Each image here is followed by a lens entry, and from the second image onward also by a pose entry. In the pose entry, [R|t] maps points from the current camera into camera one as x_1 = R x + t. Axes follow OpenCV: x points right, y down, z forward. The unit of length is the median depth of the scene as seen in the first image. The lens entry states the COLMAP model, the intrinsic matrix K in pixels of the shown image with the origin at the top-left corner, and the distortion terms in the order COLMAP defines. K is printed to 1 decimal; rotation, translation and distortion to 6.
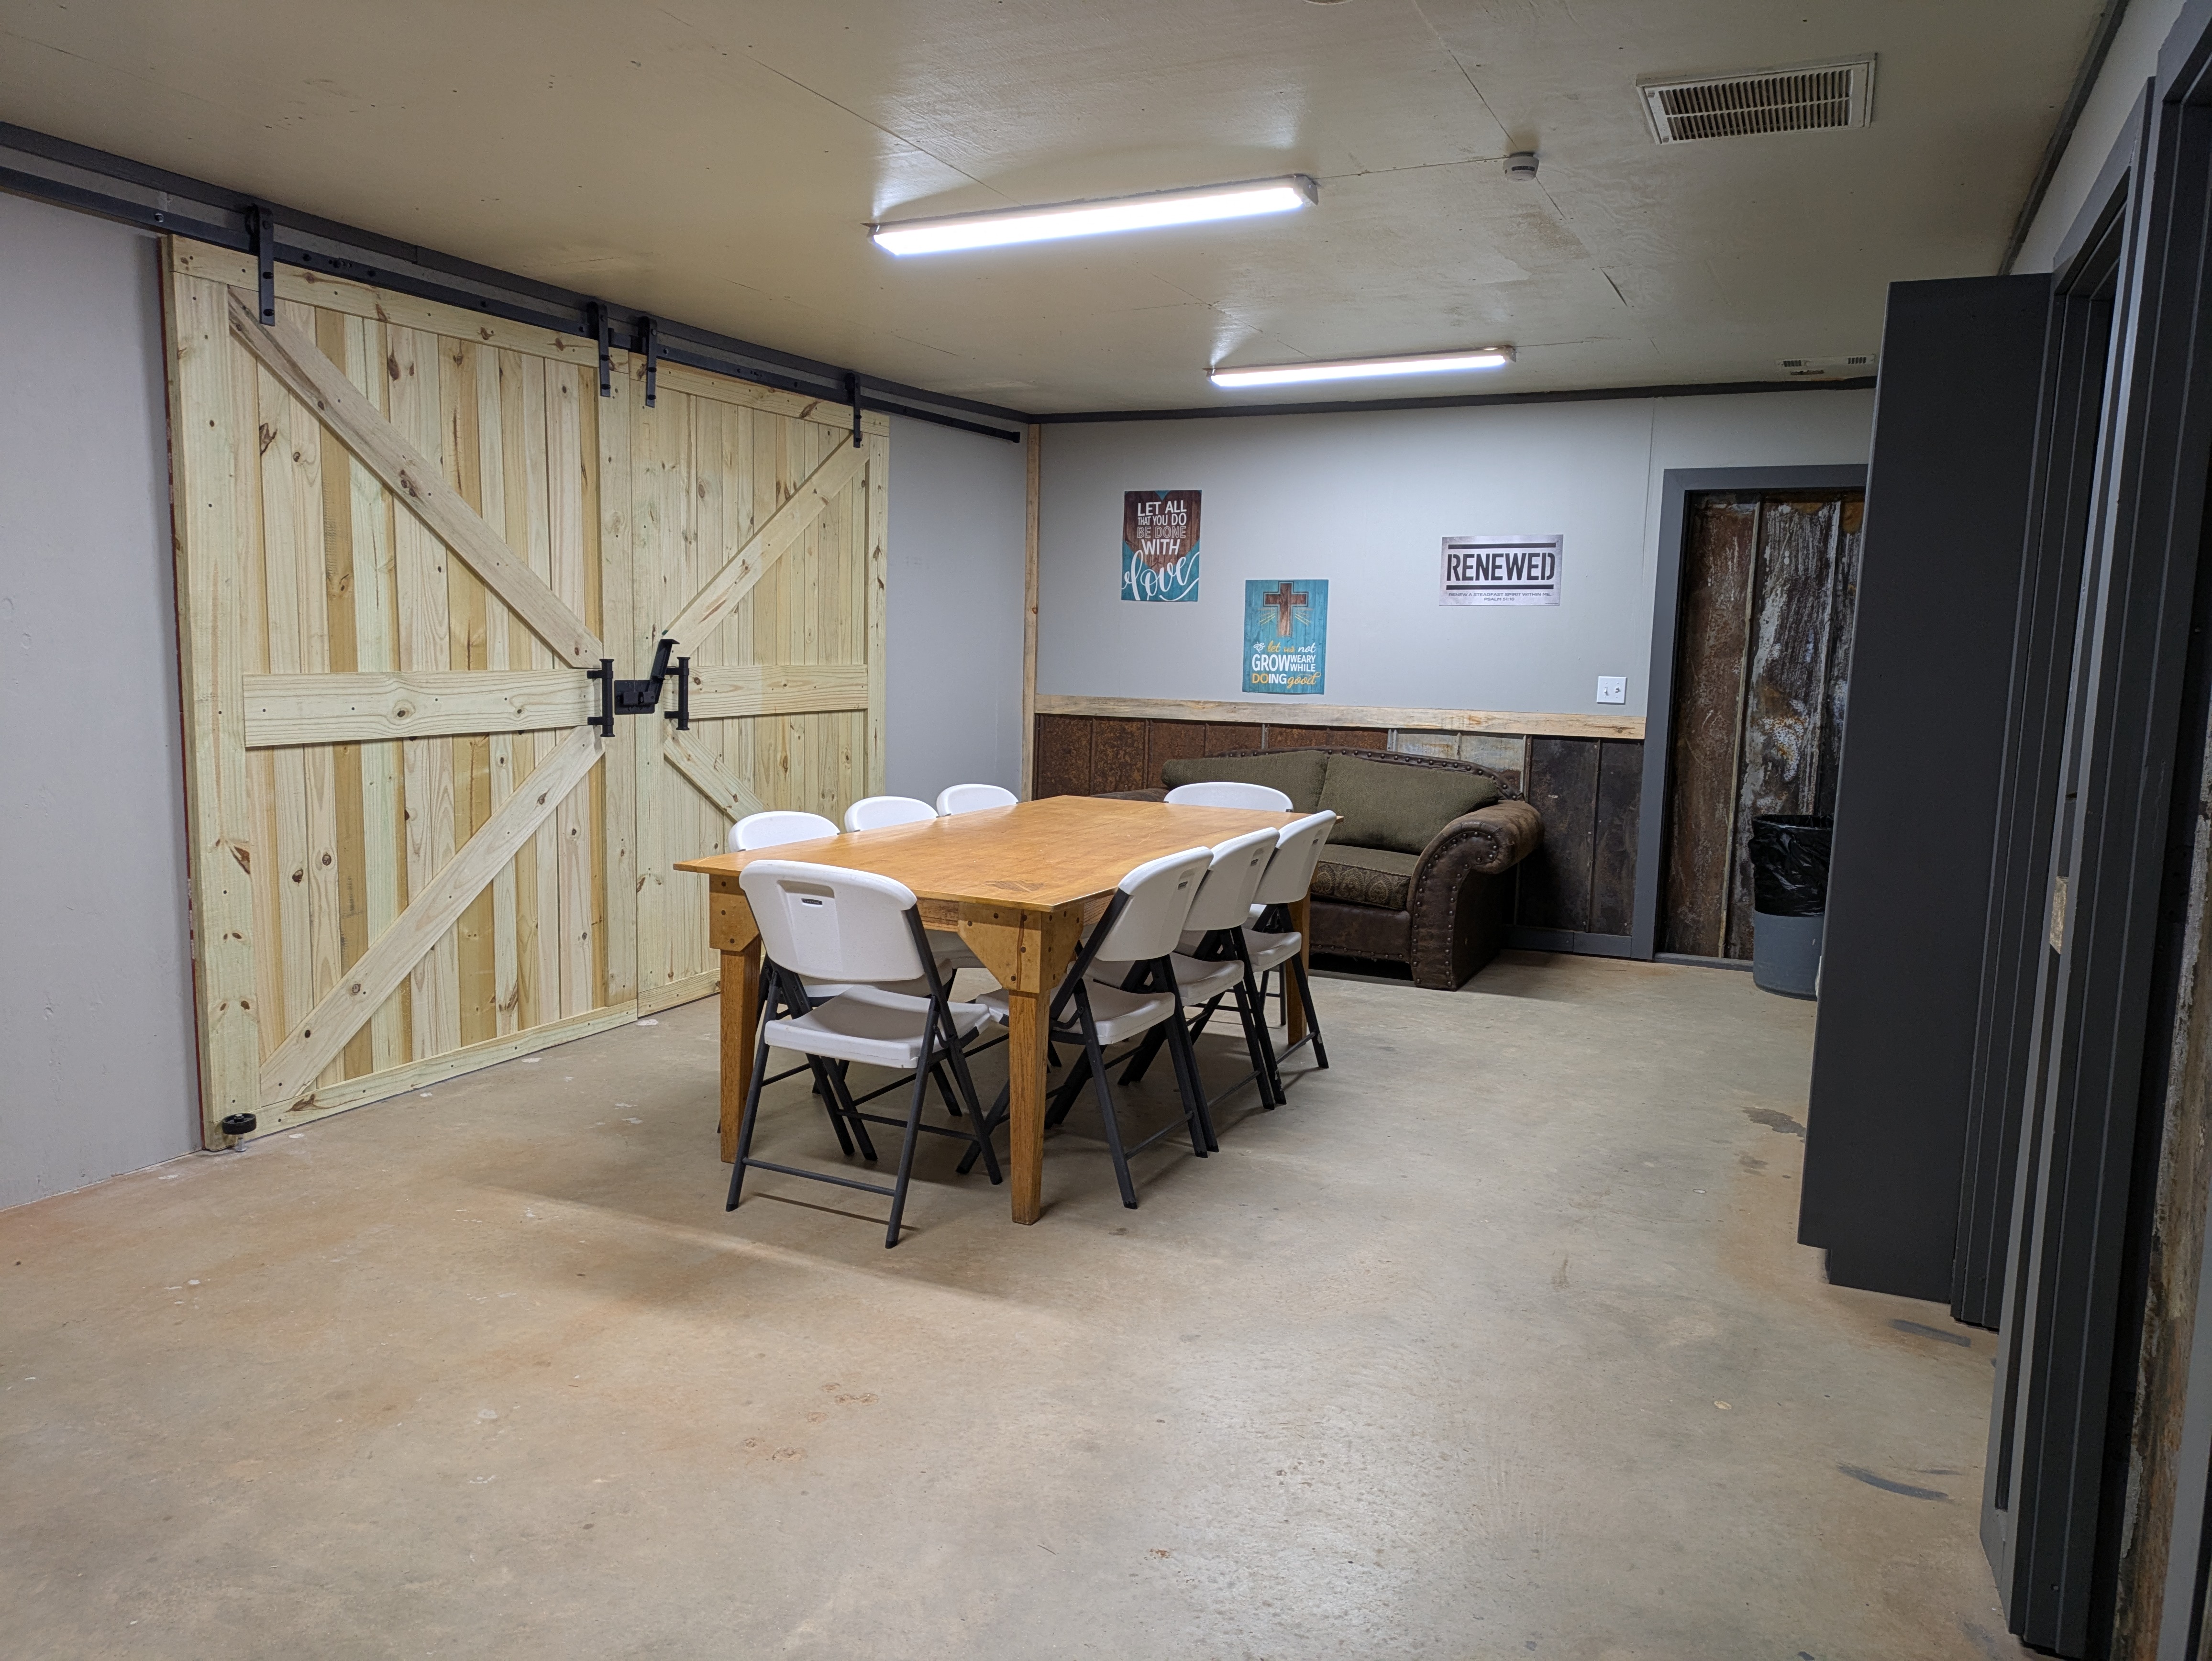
lens RADIAL K [[1598.3, 0, 1109.3], [0, 1598.3, 830.9], [0, 0, 1]] dist [0.053939, -0.053364]
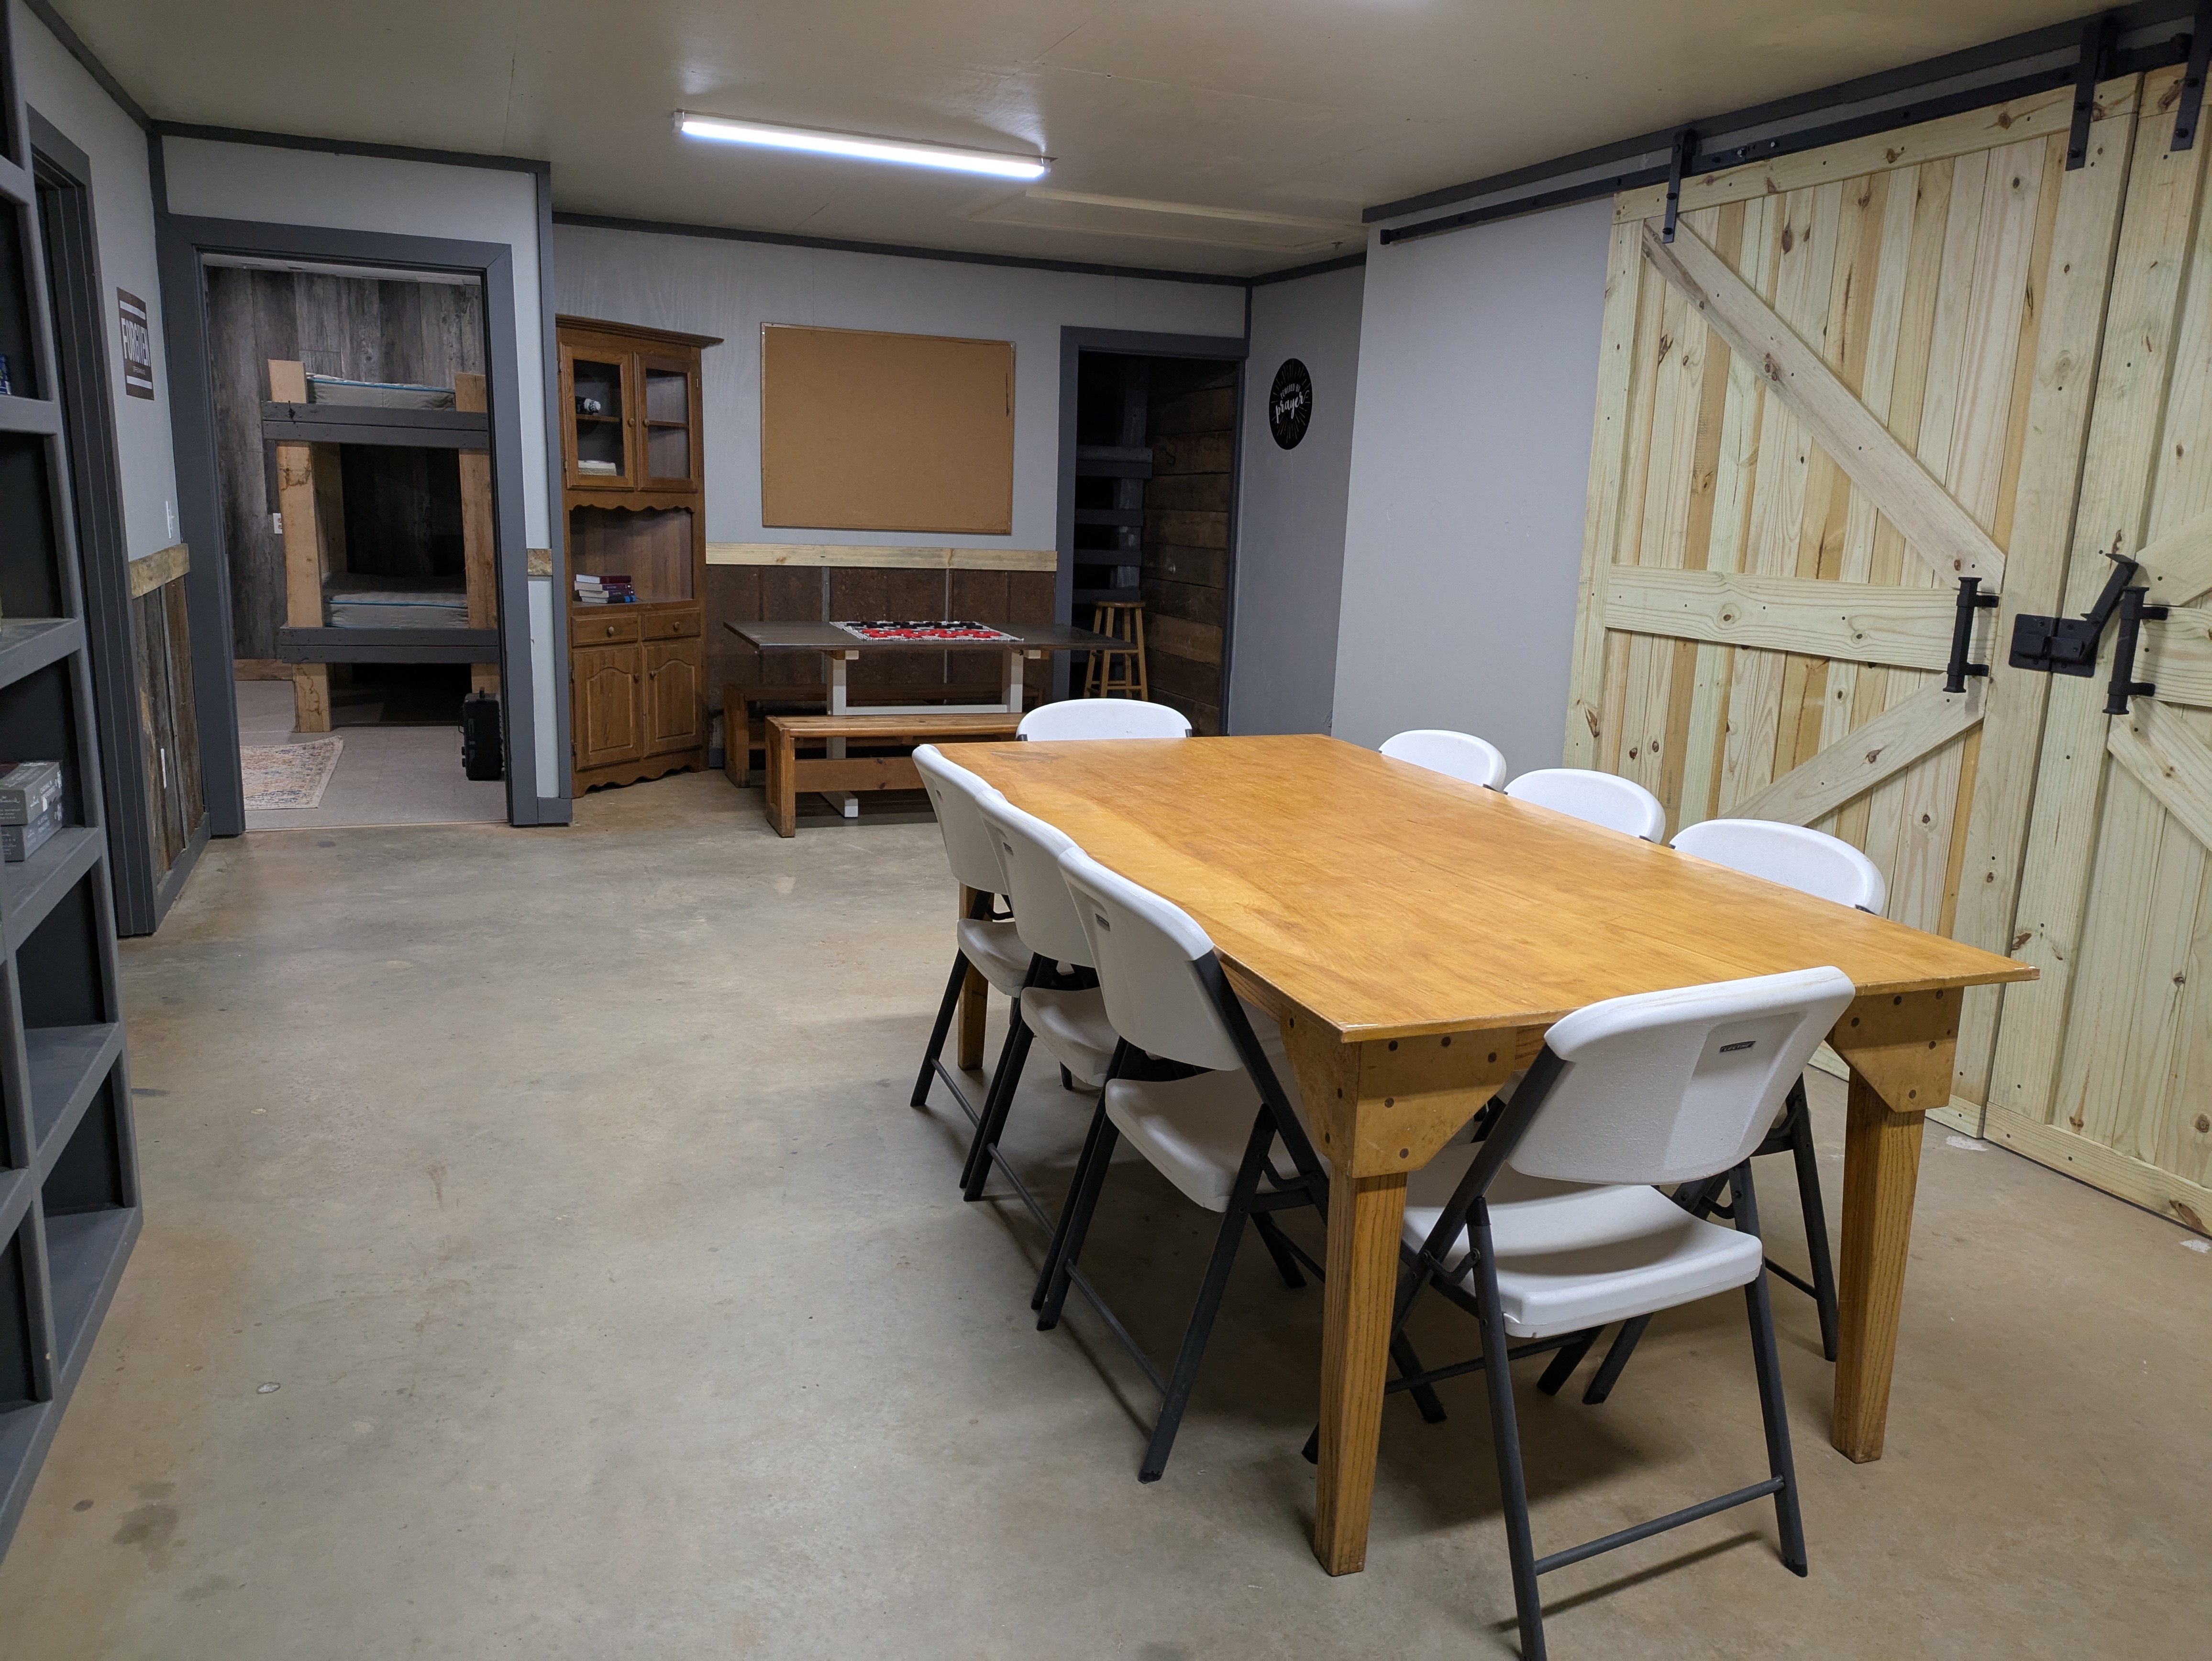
lens RADIAL K [[1659.5, 0, 1126.6], [0, 1659.5, 832.9], [0, 0, 1]] dist [0.042814, -0.043308]
pose [[-0.697338, 0.095322, -0.710376, 0.514824], [-0.140988, 0.953510, 0.266348, -0.163577], [0.702739, 0.285888, -0.651479, 1.428533]]
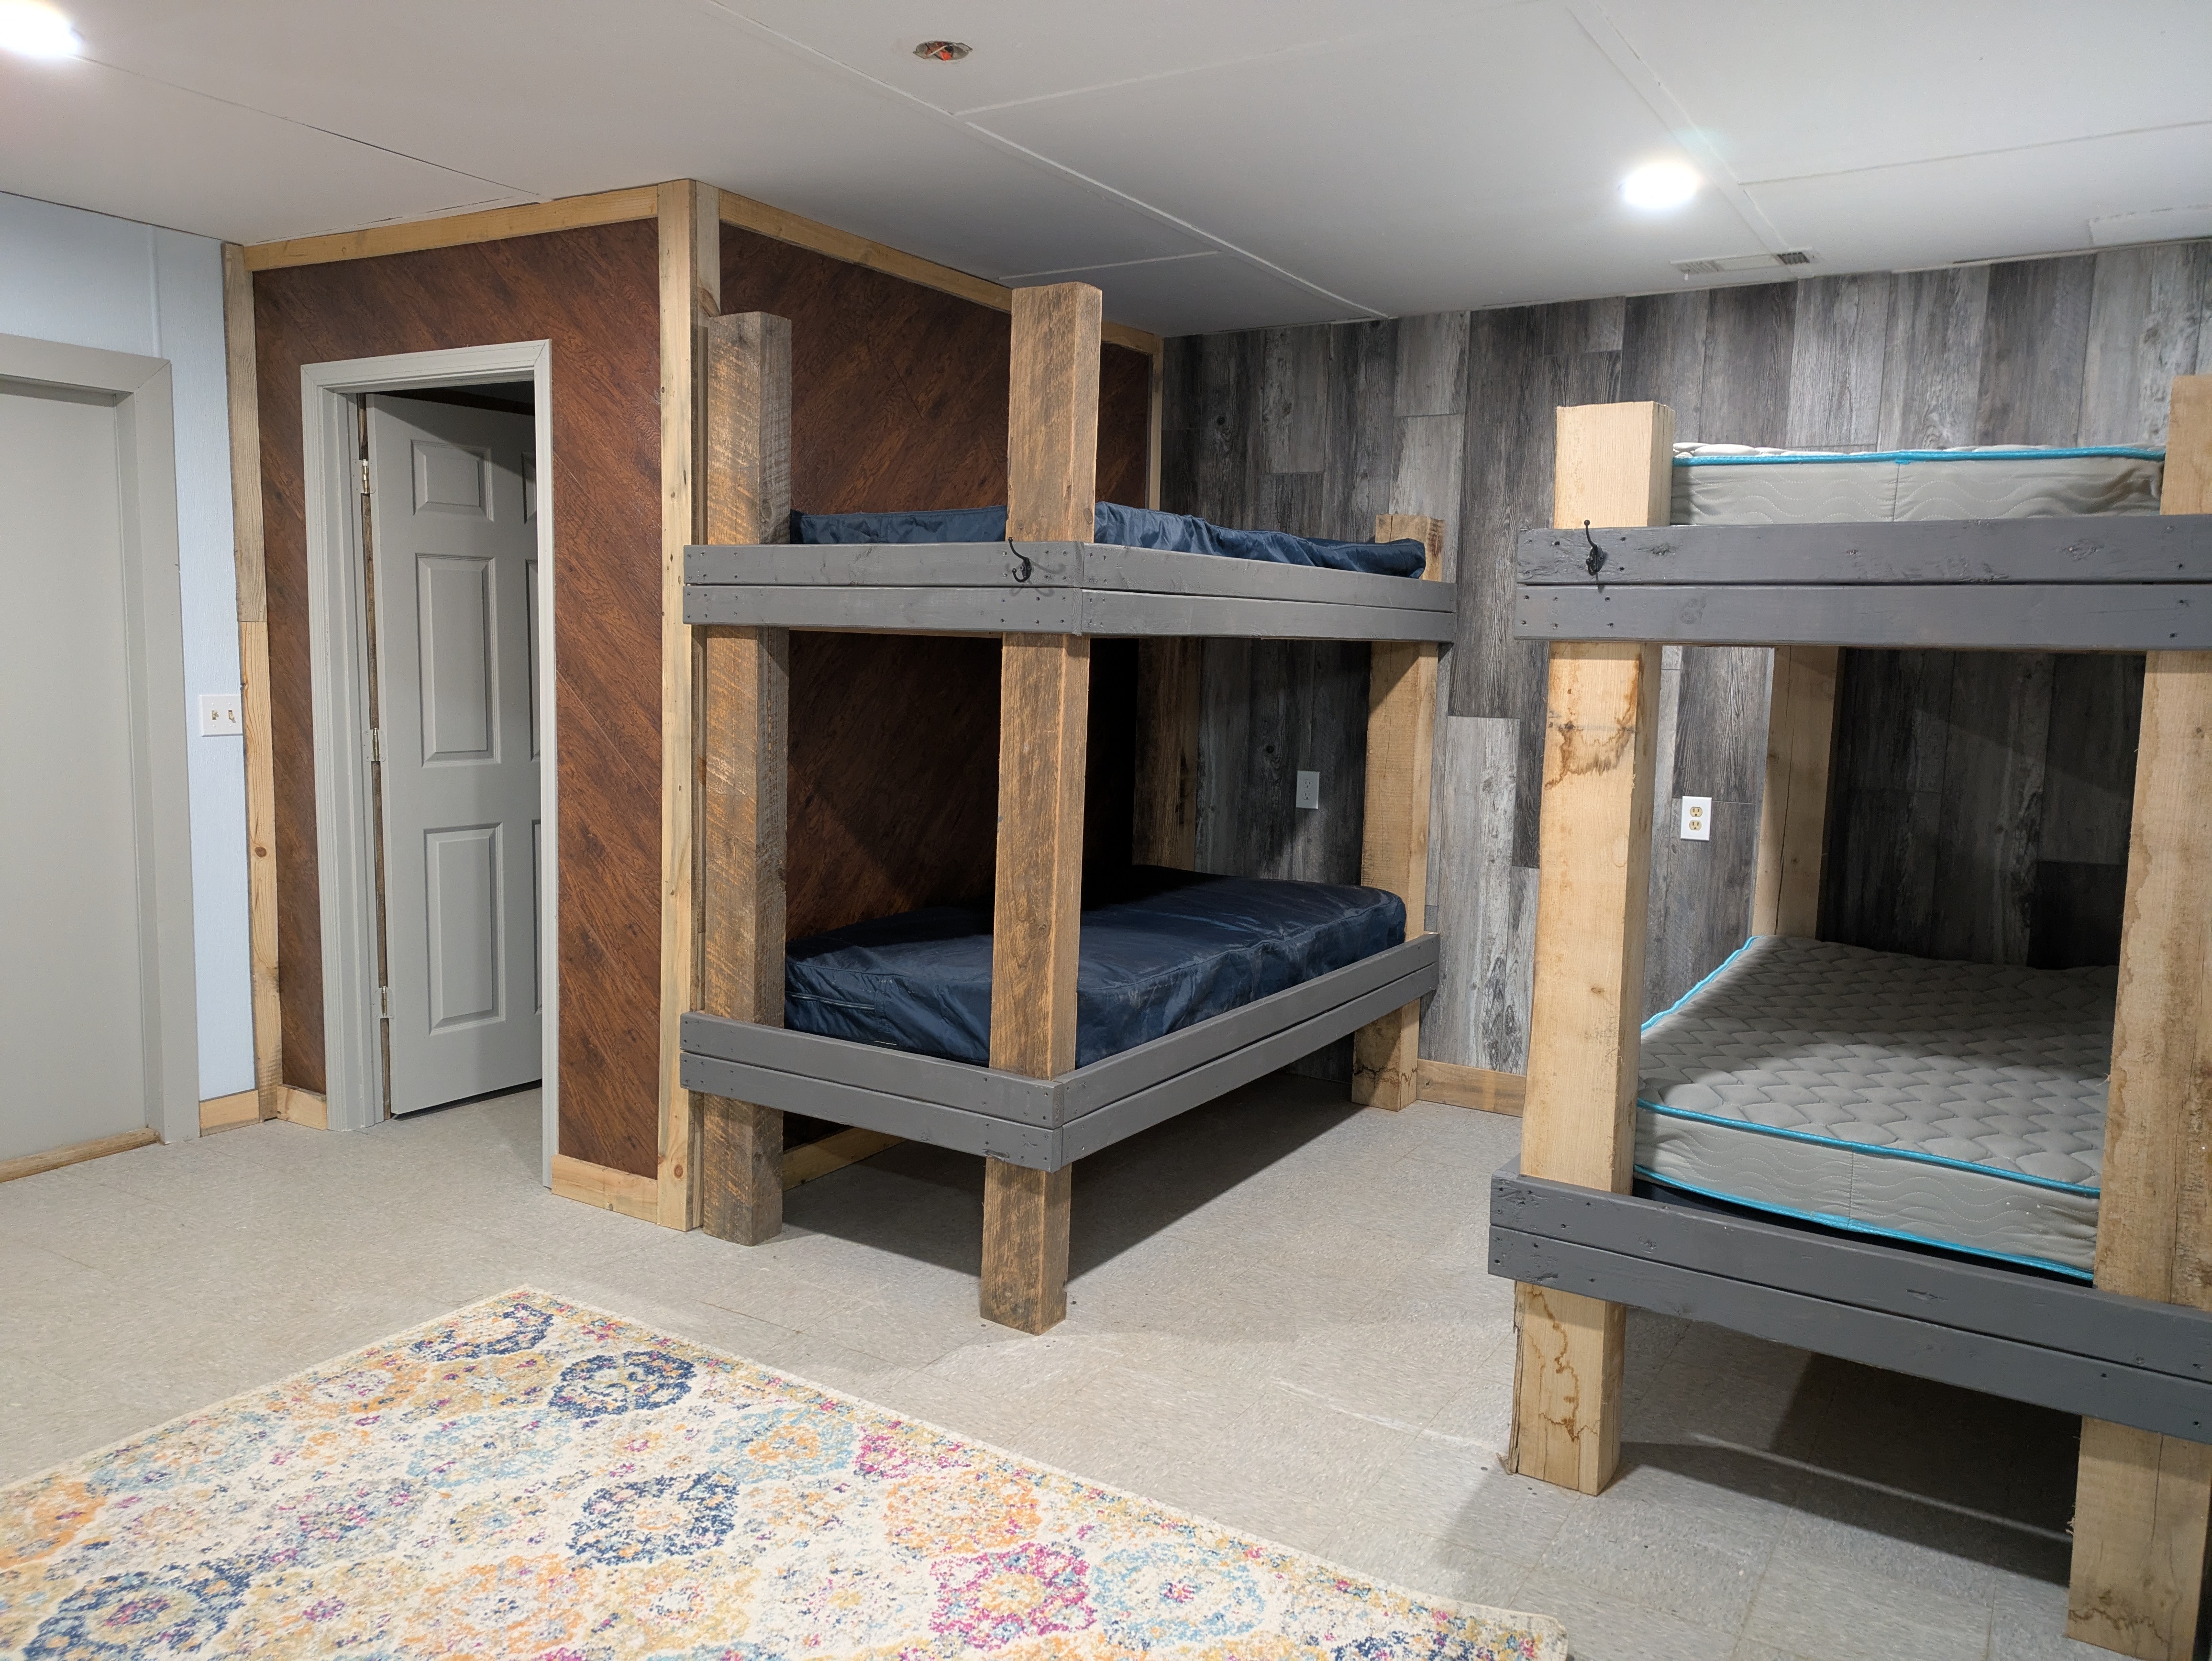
lens RADIAL K [[1598.3, 0, 1109.3], [0, 1598.3, 830.9], [0, 0, 1]] dist [0.053939, -0.053364]
pose [[-0.989656, -0.064584, 0.128103, 0.287013], [-0.032438, 0.970548, 0.238713, -0.111085], [-0.139747, 0.232088, -0.962604, 0.923137]]
